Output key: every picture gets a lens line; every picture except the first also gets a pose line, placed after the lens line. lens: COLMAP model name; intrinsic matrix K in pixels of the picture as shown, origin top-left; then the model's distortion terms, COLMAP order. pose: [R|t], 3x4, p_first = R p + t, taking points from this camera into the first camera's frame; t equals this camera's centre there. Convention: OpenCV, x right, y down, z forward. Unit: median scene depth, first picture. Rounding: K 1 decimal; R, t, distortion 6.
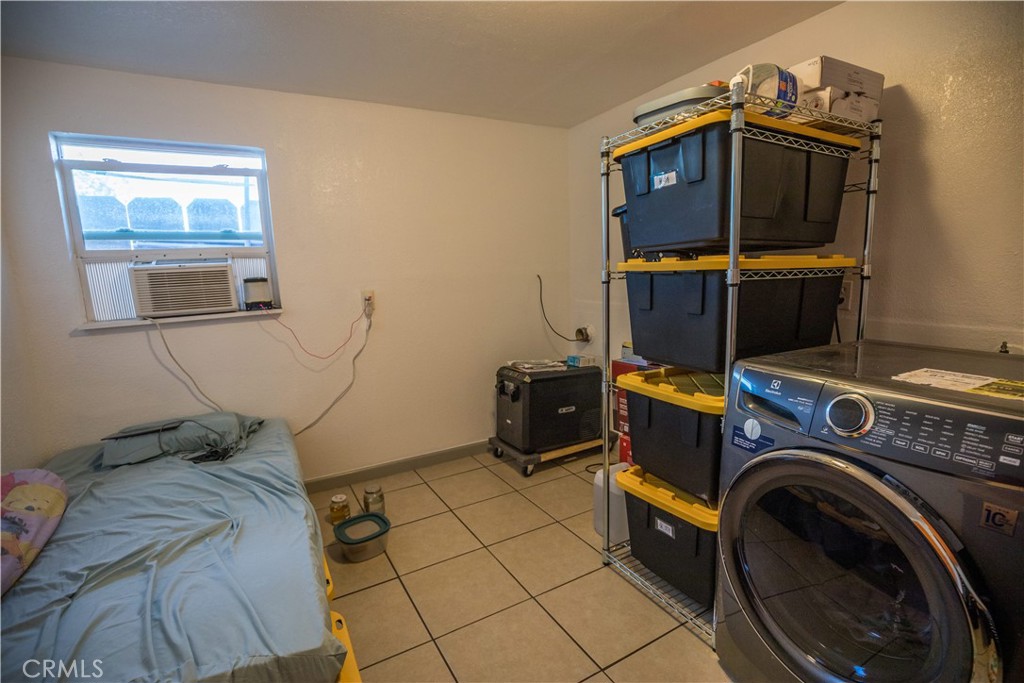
lens RADIAL K [[474.1, 0, 508.8], [0, 474.1, 345.1], [0, 0, 1]] dist [-0.032819, 0.003991]
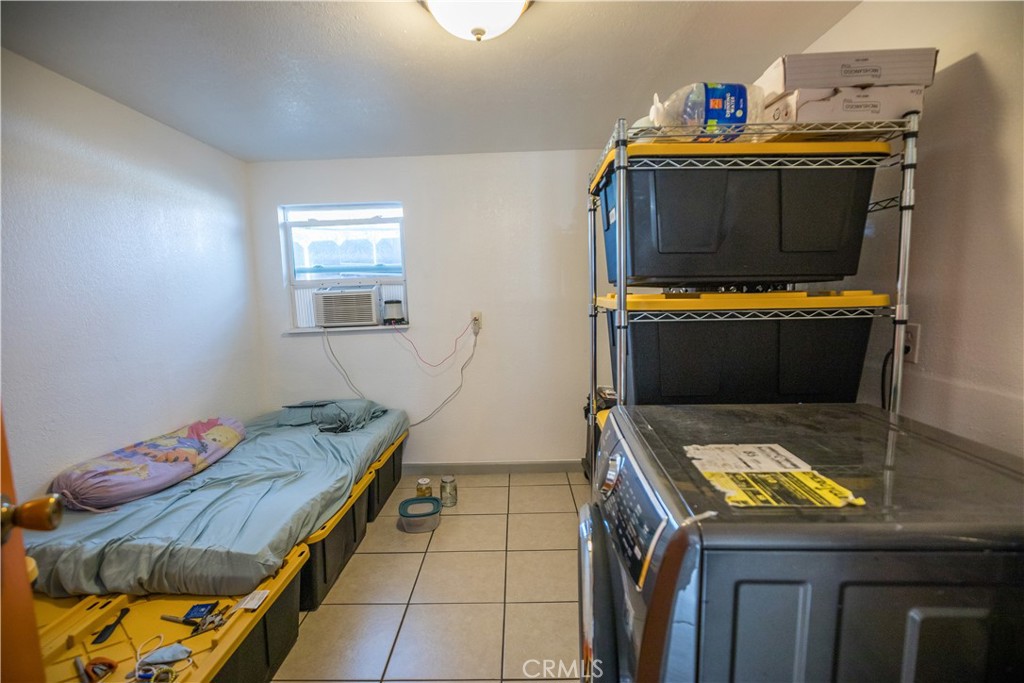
lens RADIAL K [[480.1, 0, 514.7], [0, 480.1, 347.8], [0, 0, 1]] dist [-0.029130, 0.000467]
pose [[0.858854, 0.069276, -0.507514, 0.536567], [-0.081072, 0.996708, -0.001146, -0.045883], [0.505764, 0.042130, 0.861643, 0.036075]]
